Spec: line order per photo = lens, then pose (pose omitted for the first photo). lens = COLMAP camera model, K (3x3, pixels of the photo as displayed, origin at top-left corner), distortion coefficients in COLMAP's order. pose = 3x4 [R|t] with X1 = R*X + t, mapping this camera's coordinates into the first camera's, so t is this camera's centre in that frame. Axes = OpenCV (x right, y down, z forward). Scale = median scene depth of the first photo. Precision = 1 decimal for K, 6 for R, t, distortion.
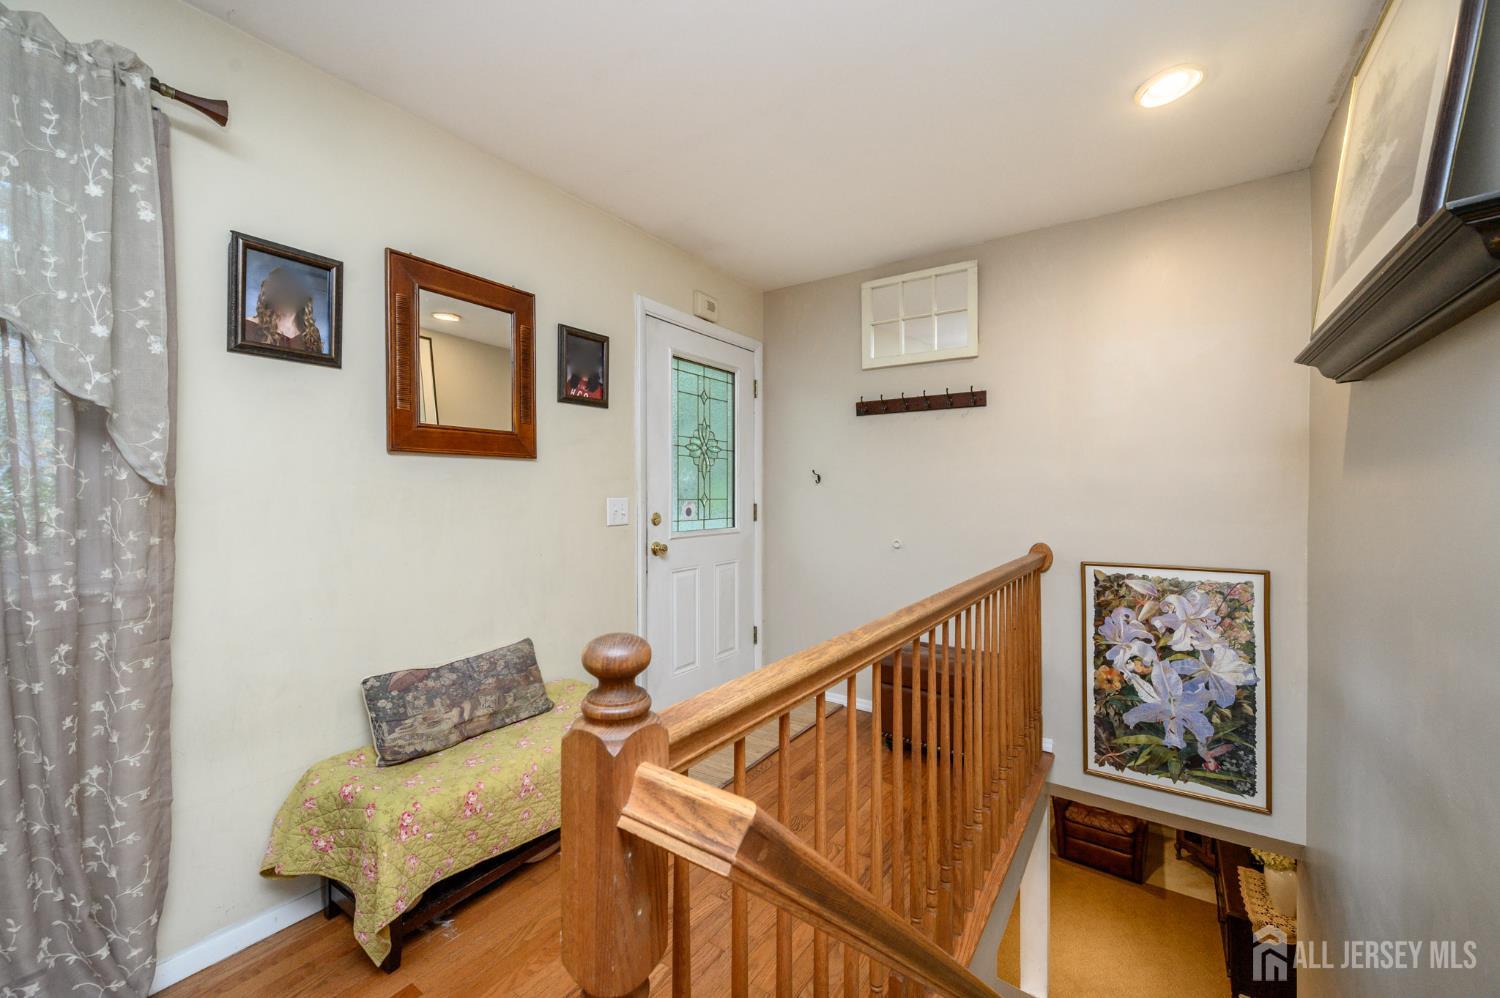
lens RADIAL K [[590.2, 0, 762.4], [0, 590.2, 495.8], [0, 0, 1]] dist [0.001026, 0.000594]
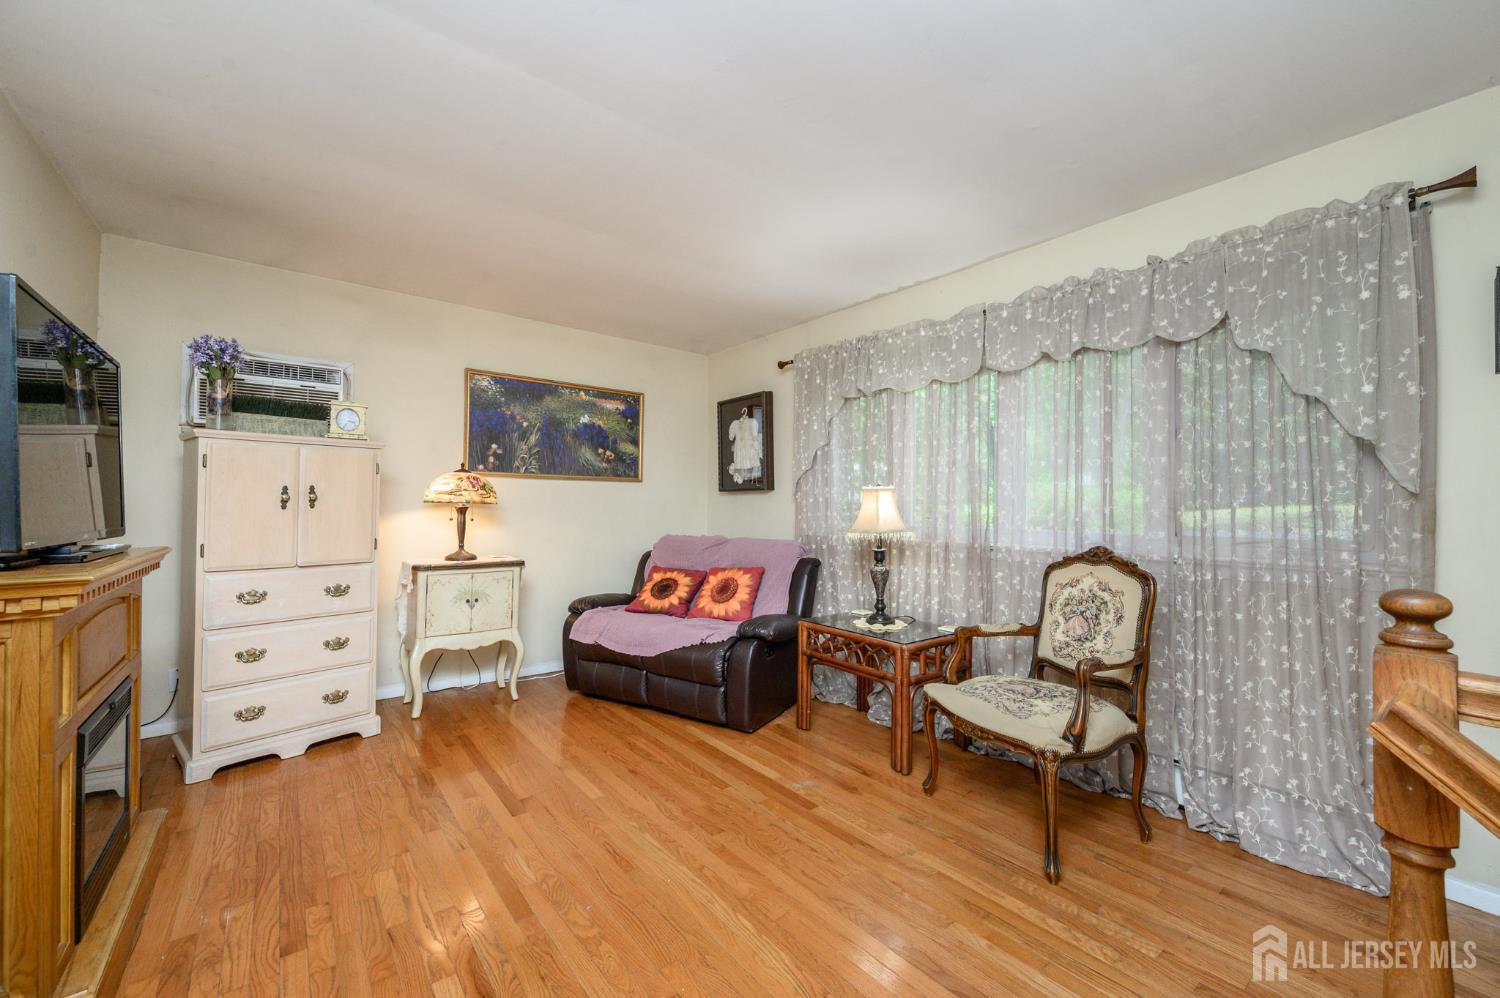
lens RADIAL K [[564.1, 0, 755.1], [0, 564.1, 499.1], [0, 0, 1]] dist [-0.000545, -0.000068]
pose [[-0.272714, -0.006347, -0.962074, 0.634032], [-0.009679, 0.999946, -0.003853, 0.015340], [0.962046, 0.008261, -0.272761, -0.079852]]
